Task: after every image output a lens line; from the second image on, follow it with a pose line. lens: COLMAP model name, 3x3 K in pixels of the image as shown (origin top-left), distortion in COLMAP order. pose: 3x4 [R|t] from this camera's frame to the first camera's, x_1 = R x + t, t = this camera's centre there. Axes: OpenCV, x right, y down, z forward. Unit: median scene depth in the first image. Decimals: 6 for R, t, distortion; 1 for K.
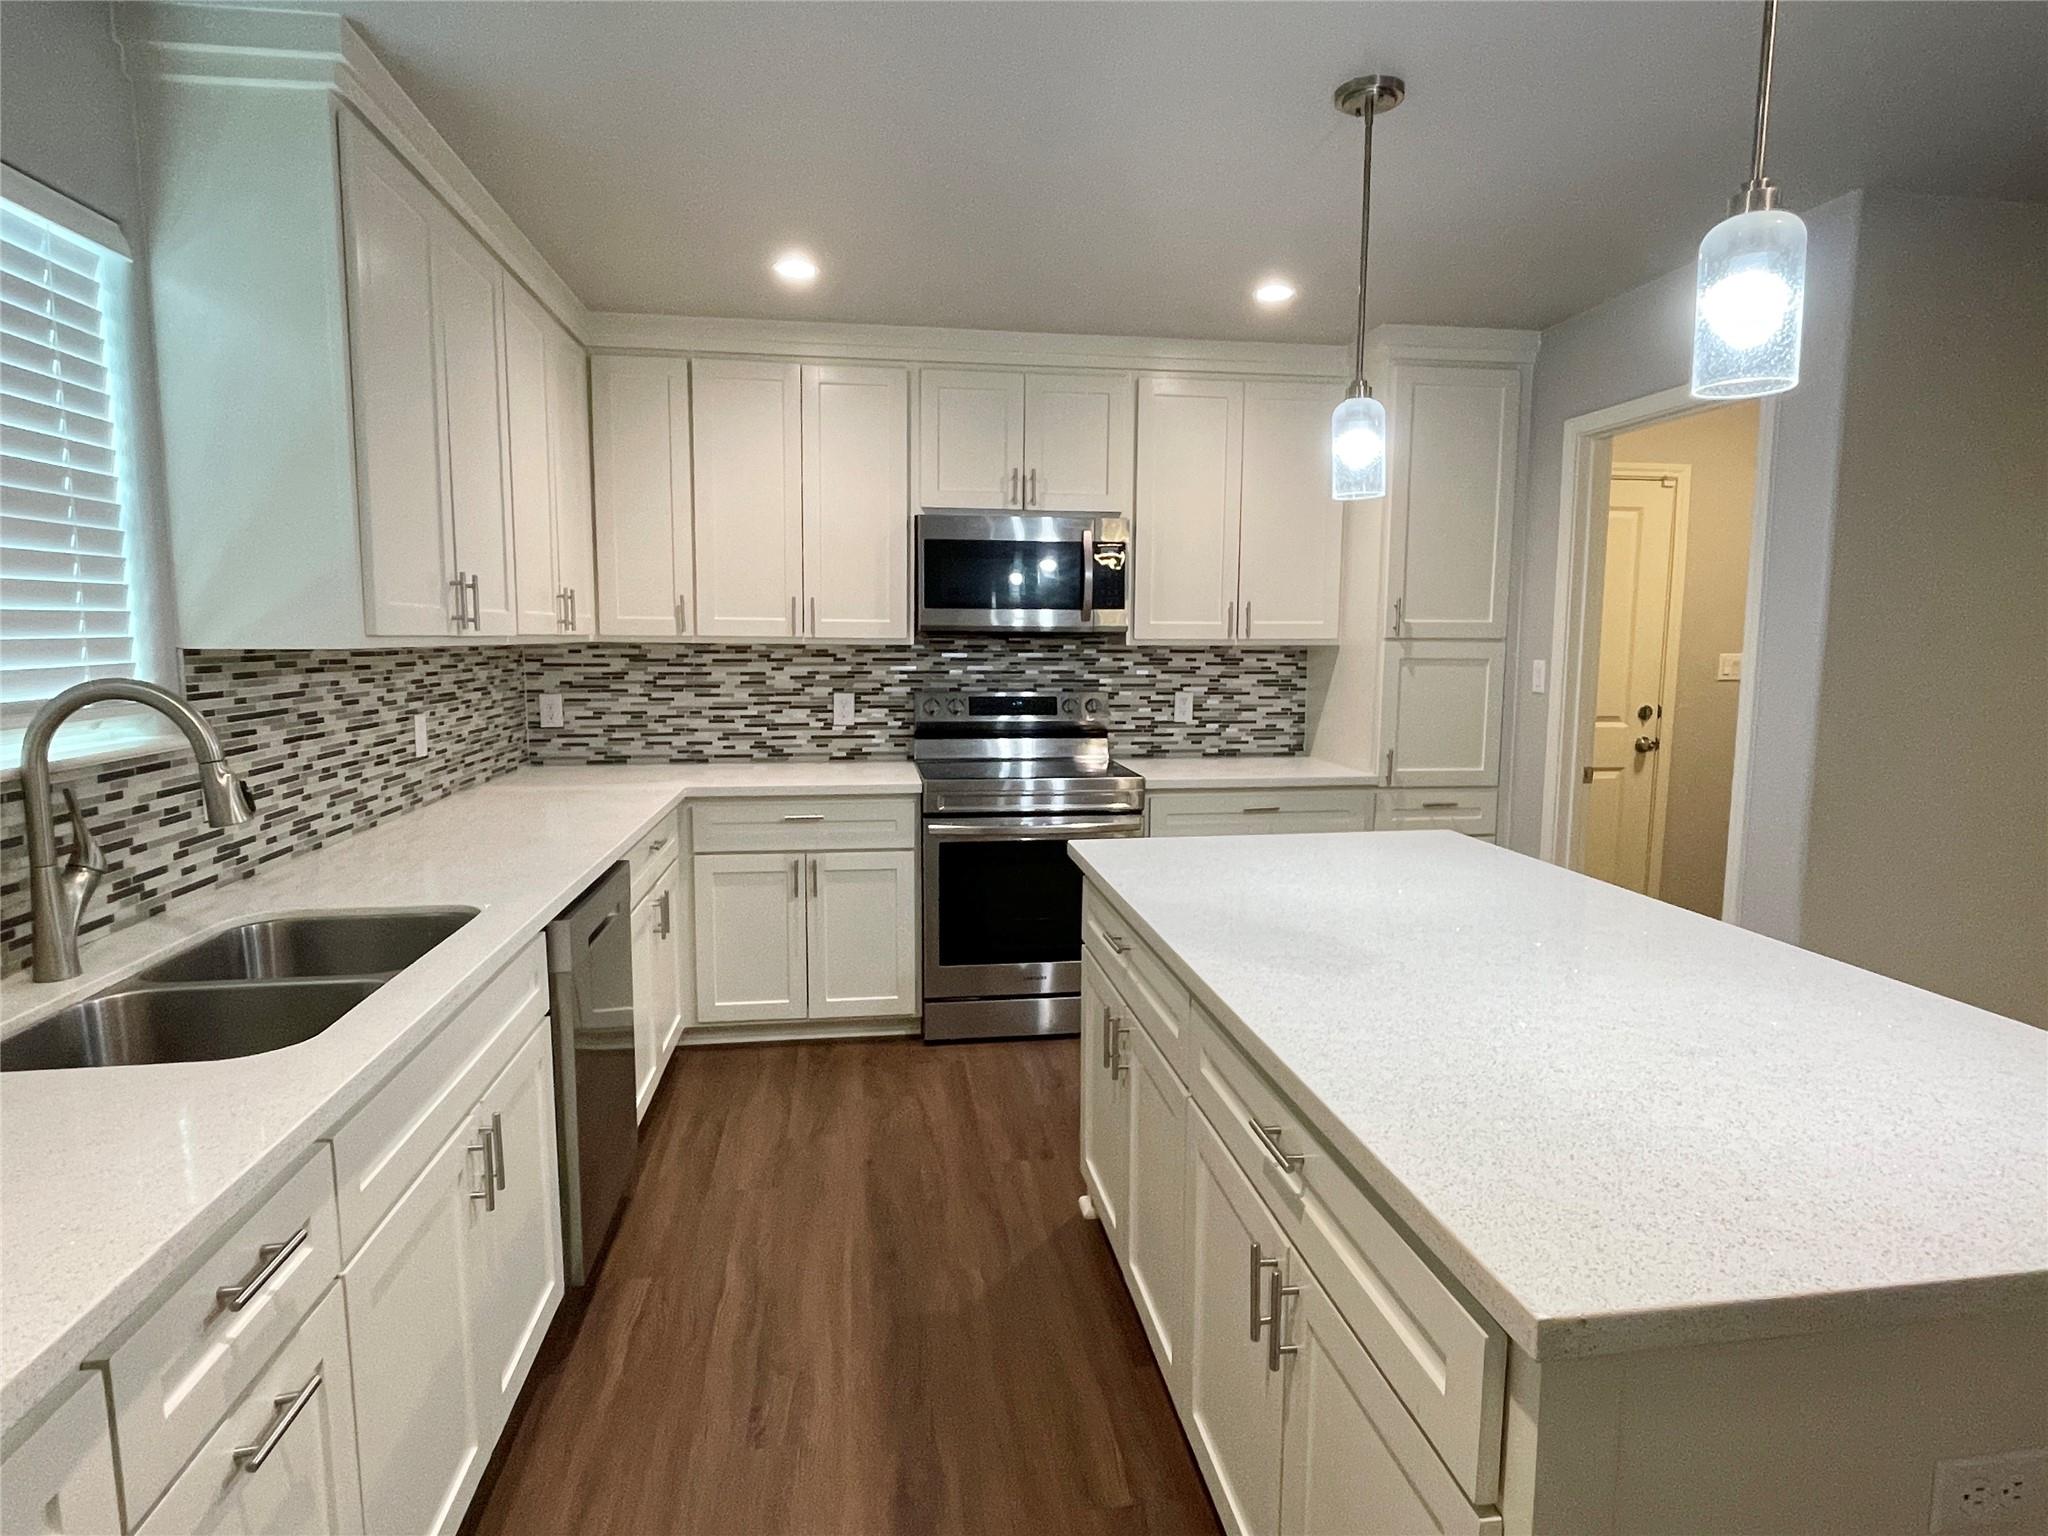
lens RADIAL K [[1127.4, 0, 1024.0], [0, 1127.4, 768.0], [0, 0, 1]] dist [0.002432, 0.000283]
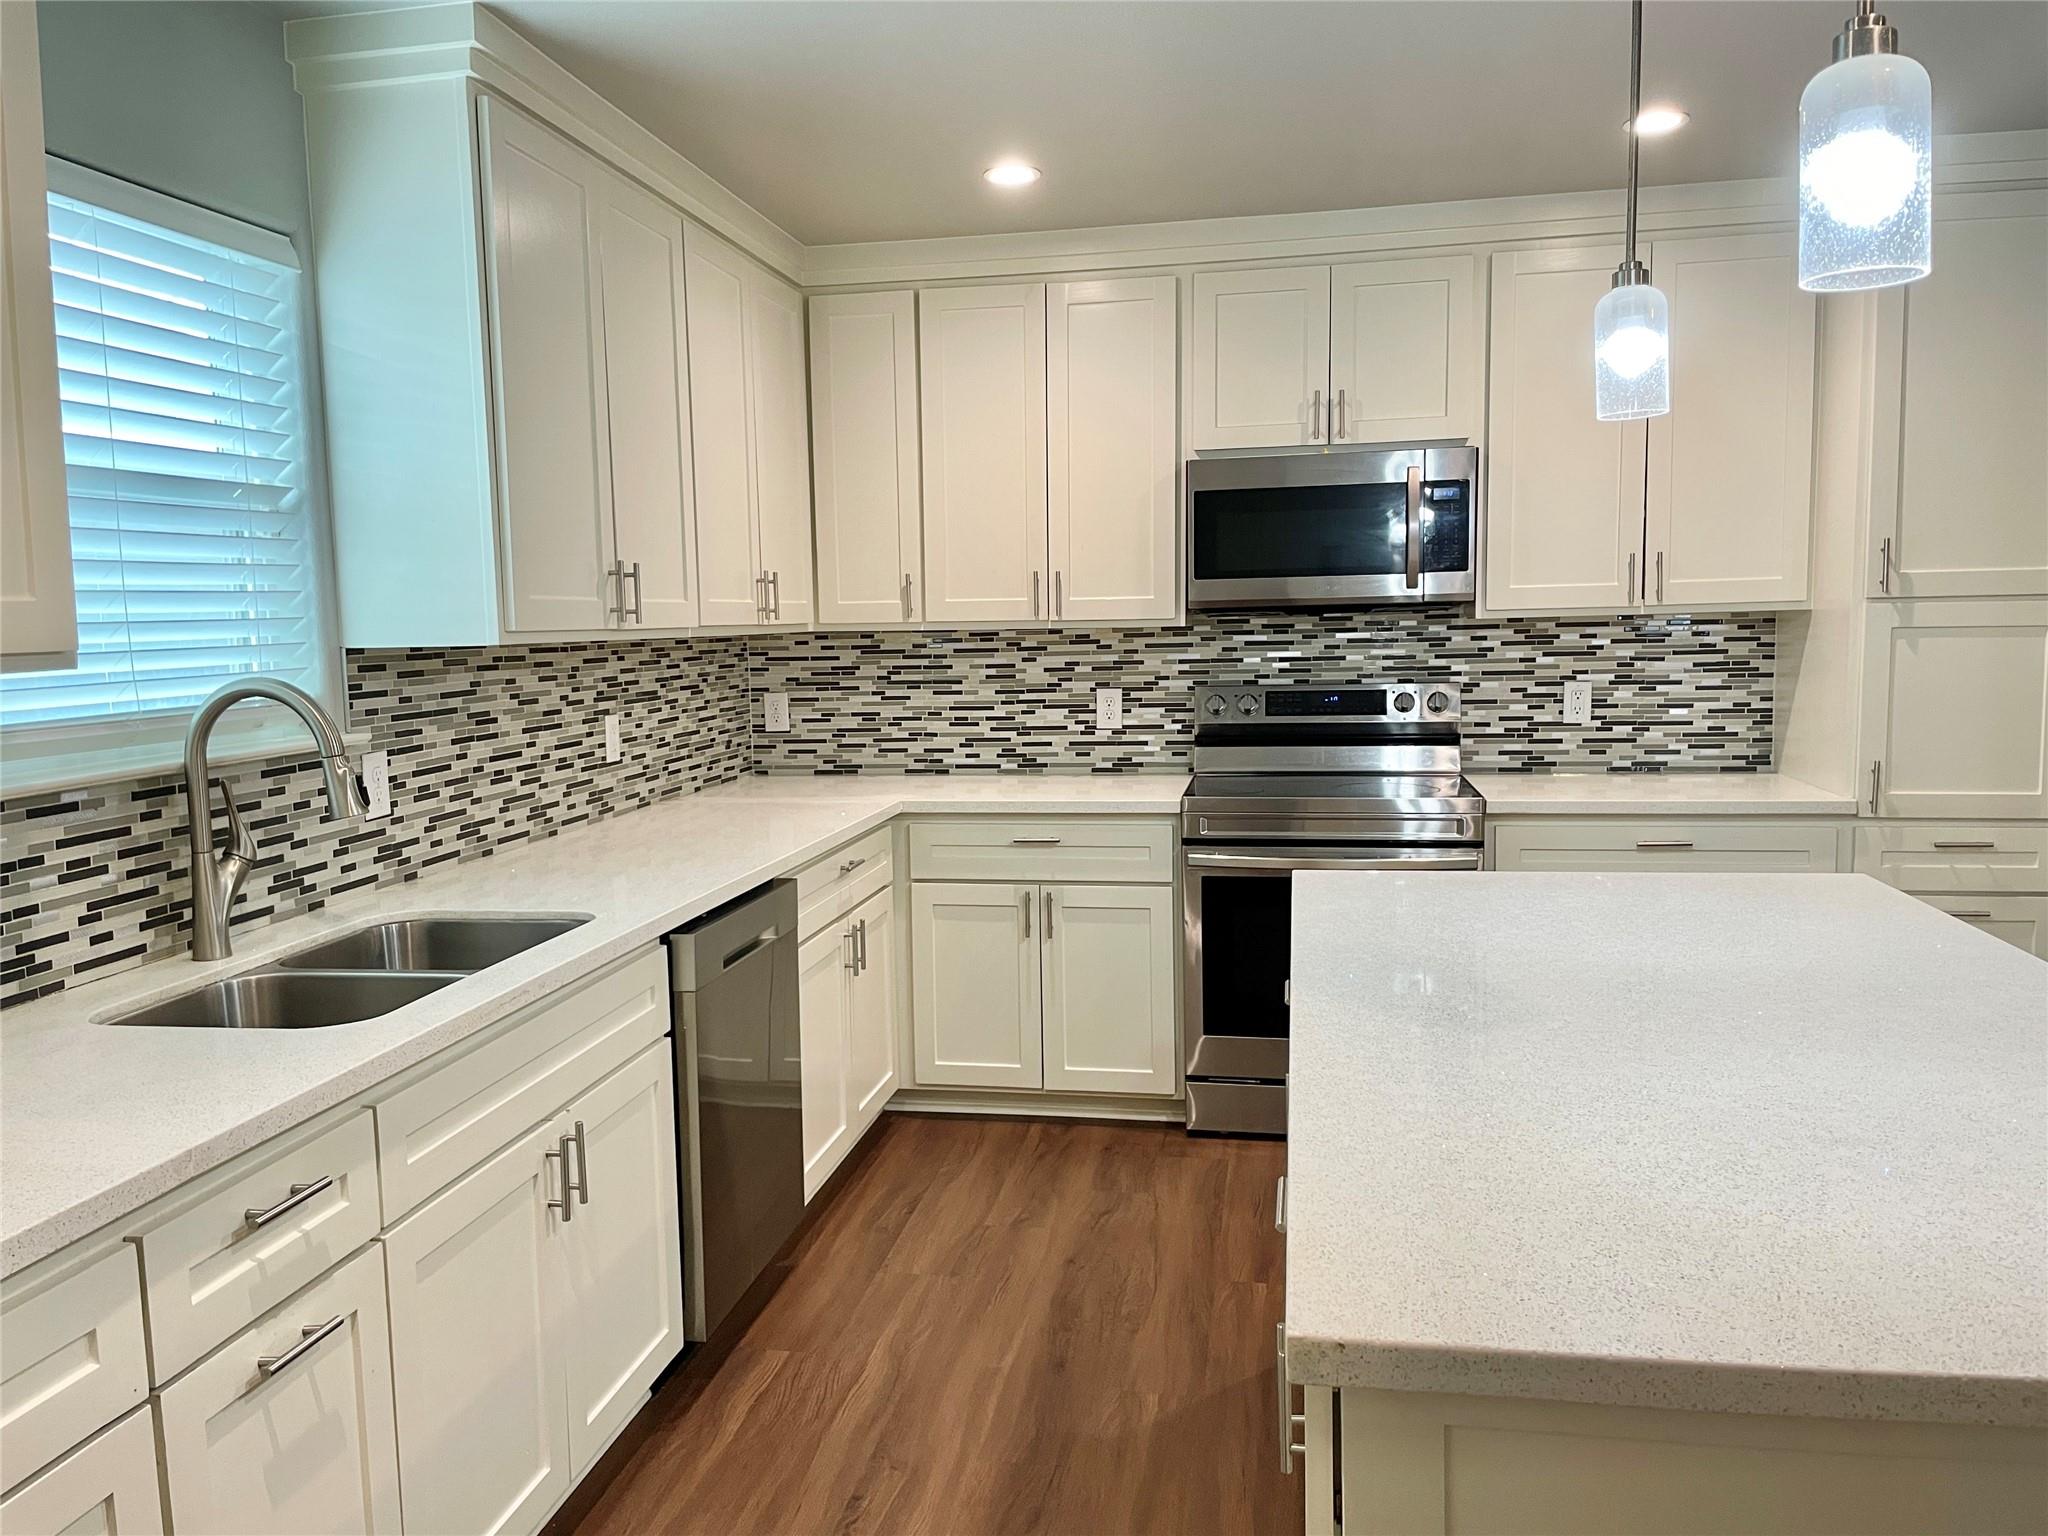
lens RADIAL K [[1544.4, 0, 996.0], [0, 1544.4, 773.9], [0, 0, 1]] dist [0.116891, -0.197197]
pose [[0.944210, 0.008136, -0.329243, 0.129183], [-0.012412, 0.999864, -0.010886, 0.007267], [0.329109, 0.014366, 0.944183, -0.062519]]
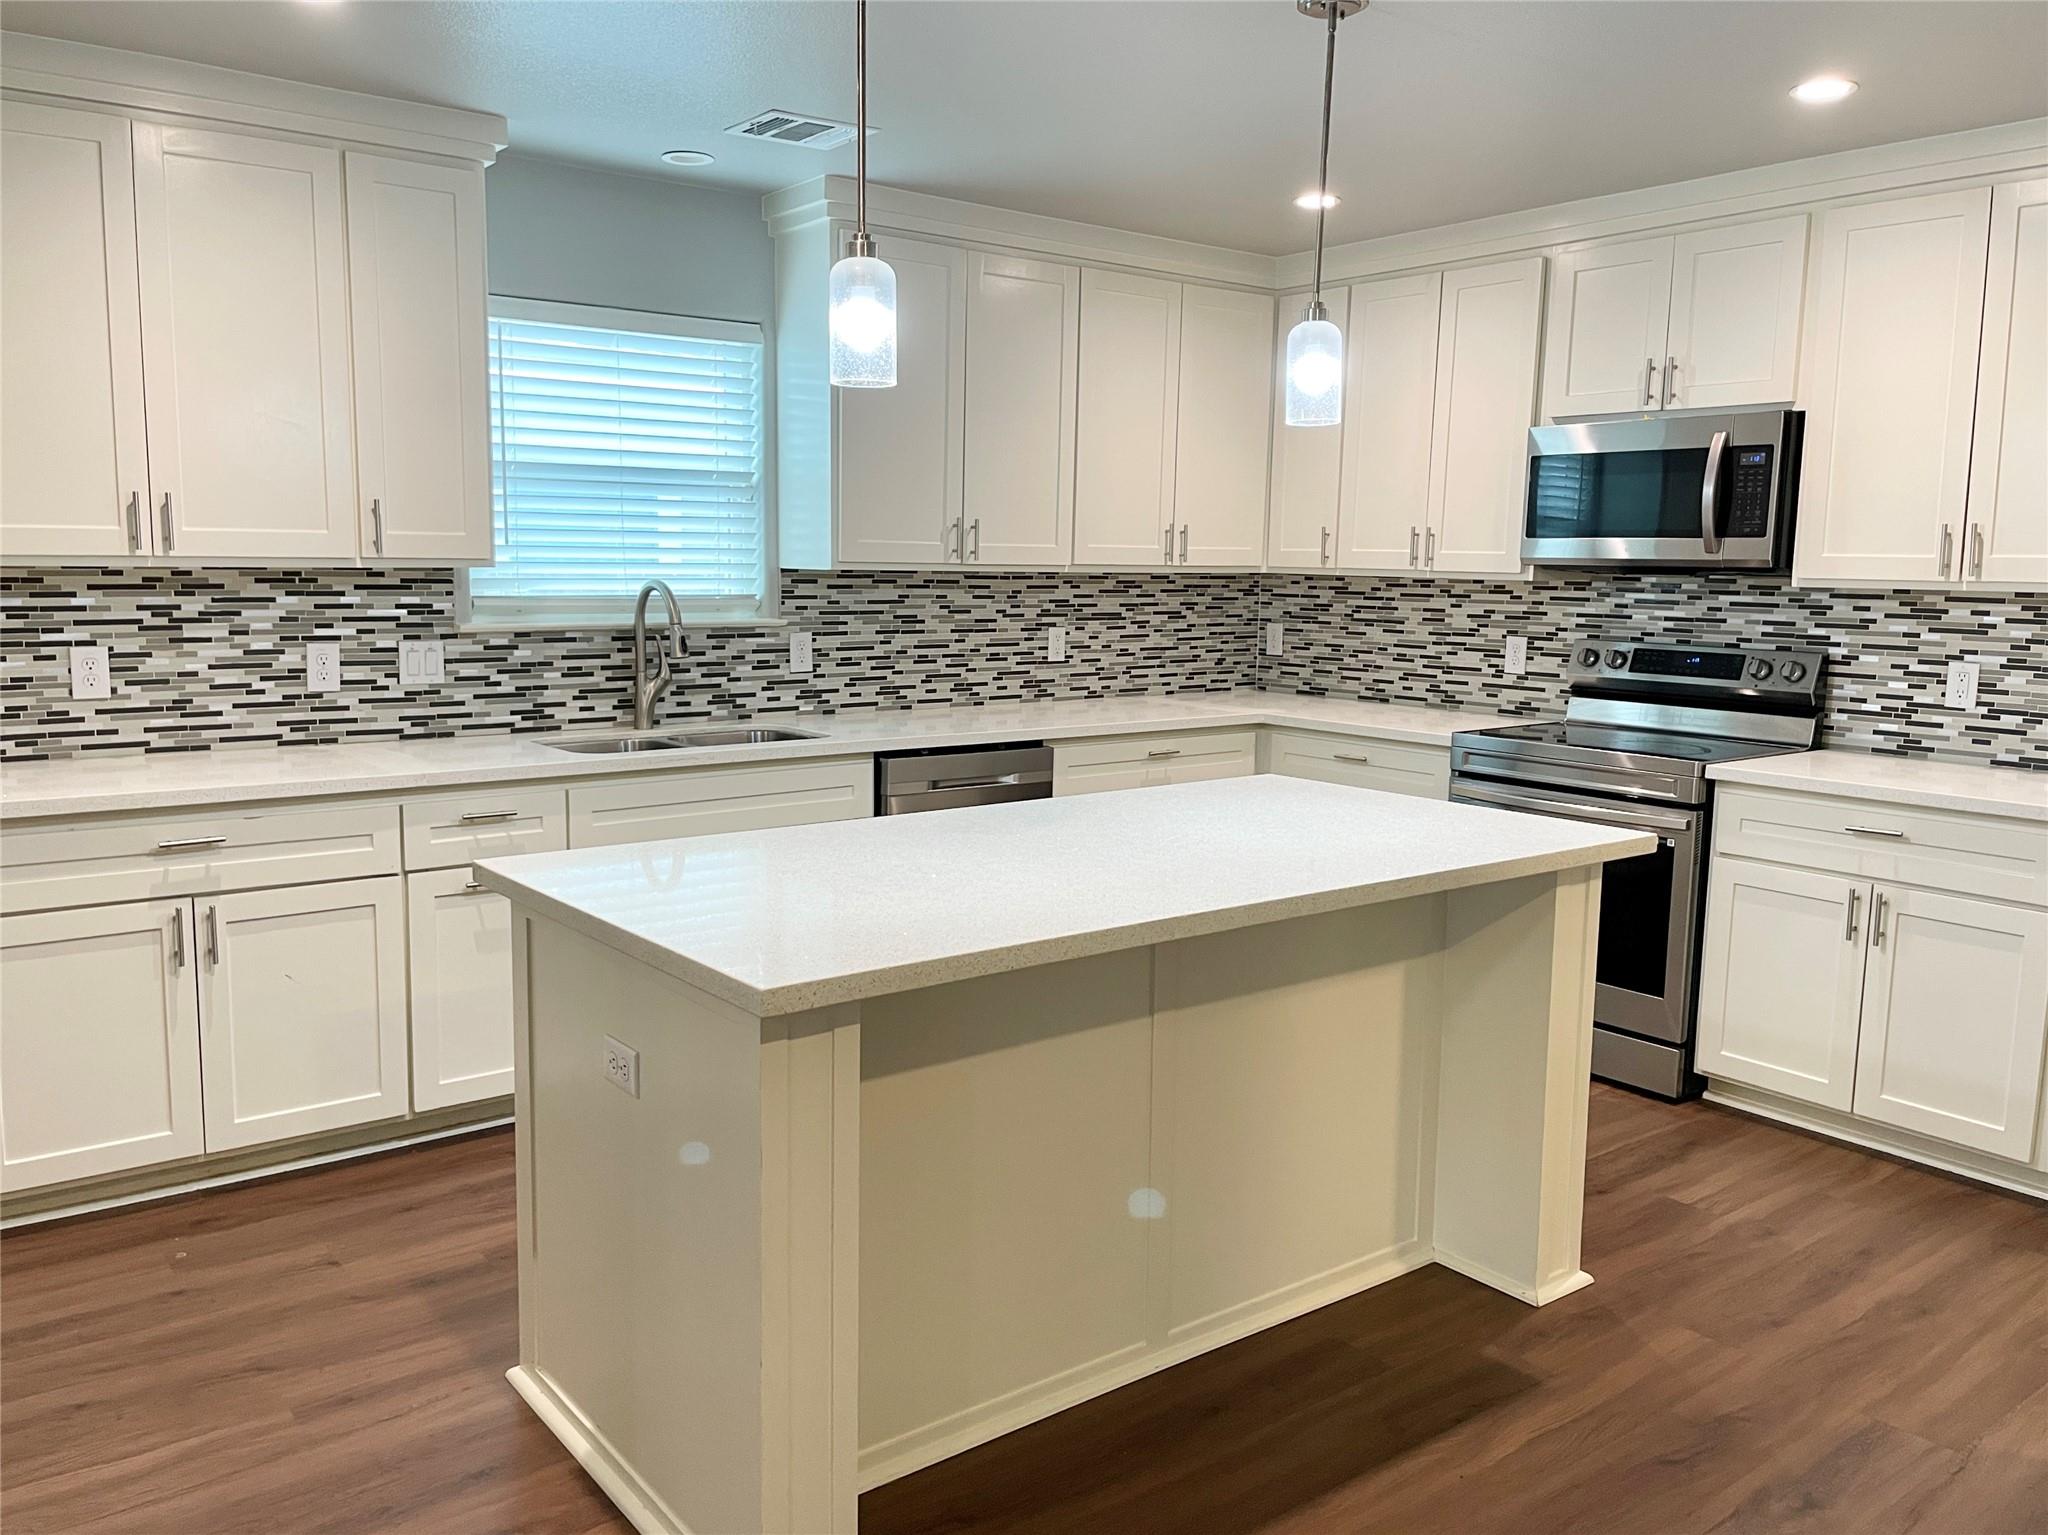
lens RADIAL K [[1575.1, 0, 995.3], [0, 1575.1, 756.9], [0, 0, 1]] dist [0.098234, -0.148418]
pose [[0.479592, 0.114841, -0.869944, 0.734310], [-0.116988, 0.990917, 0.066316, -0.009473], [0.869658, 0.069969, 0.488671, 0.068468]]
